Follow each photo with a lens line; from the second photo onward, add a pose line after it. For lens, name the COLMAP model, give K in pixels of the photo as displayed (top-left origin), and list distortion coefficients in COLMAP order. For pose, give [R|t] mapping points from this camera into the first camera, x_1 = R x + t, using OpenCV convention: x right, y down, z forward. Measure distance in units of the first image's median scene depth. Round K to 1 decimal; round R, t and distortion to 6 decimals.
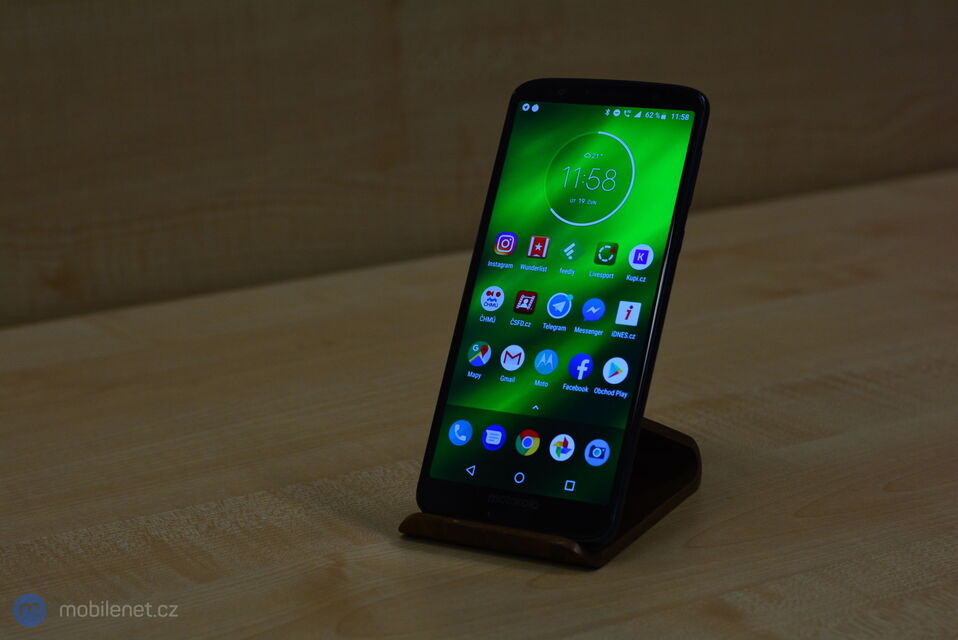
lens RADIAL K [[2200.0, 0, 479.0], [0, 2200.0, 320.0], [0, 0, 1]] dist [-0.174821, -0.018885]
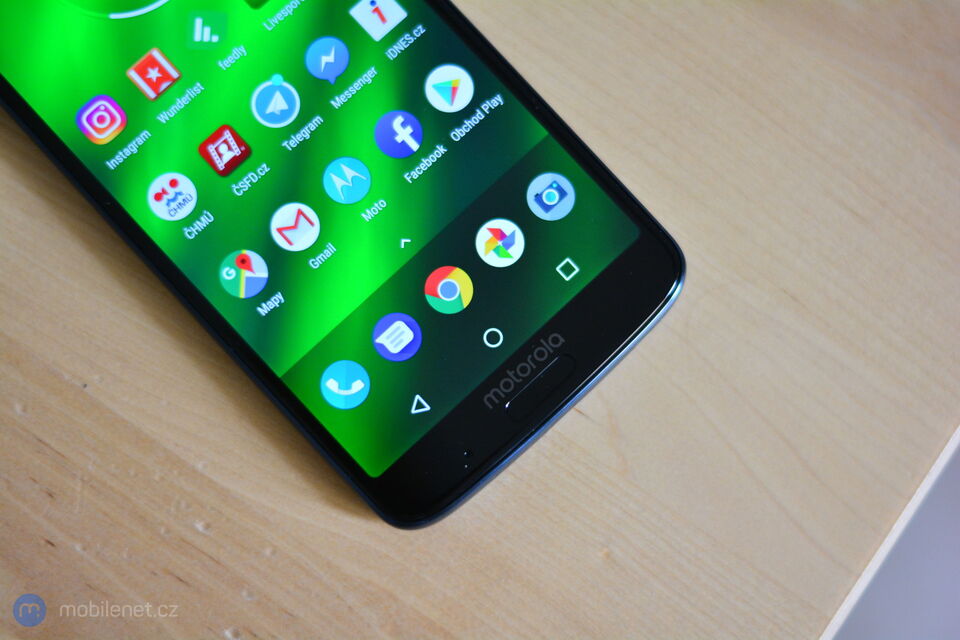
lens RADIAL K [[2204.6, 0, 480.0], [0, 2204.6, 320.0], [0, 0, 1]] dist [-0.174821, -0.018885]
pose [[0.450290, -0.688017, 0.569097, -0.294453], [0.706448, 0.664315, 0.244164, -0.069442], [-0.546049, 0.292093, 0.785183, 0.550613]]
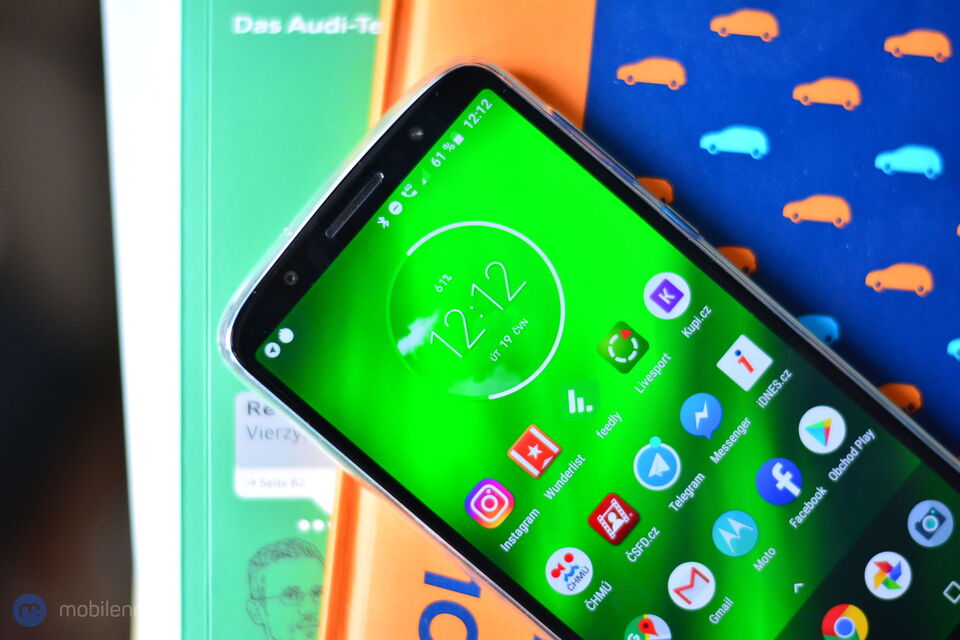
lens RADIAL K [[2204.6, 0, 480.0], [0, 2204.6, 320.0], [0, 0, 1]] dist [-0.174821, -0.018885]
pose [[0.362368, -0.776741, 0.515134, -0.242578], [0.773718, 0.558856, 0.298398, -0.231965], [-0.519664, 0.290438, 0.803490, 0.557213]]
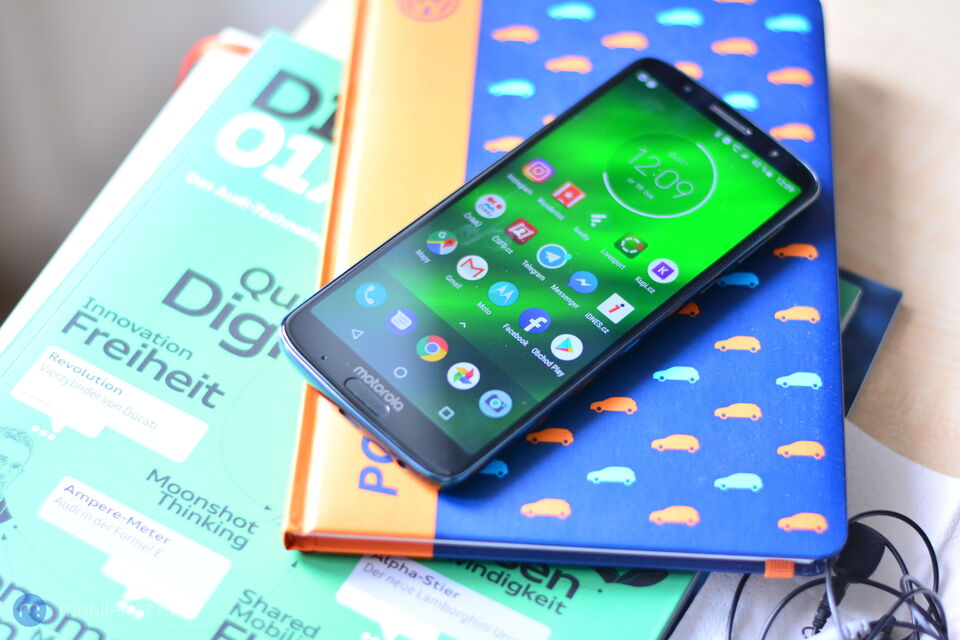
lens RADIAL K [[2204.6, 0, 480.0], [0, 2204.6, 320.0], [0, 0, 1]] dist [-0.174821, -0.018885]
pose [[0.757733, 0.645916, 0.092918, -0.049834], [-0.622654, 0.758249, -0.193288, 0.198745], [-0.195303, 0.088605, 0.976732, 0.156577]]
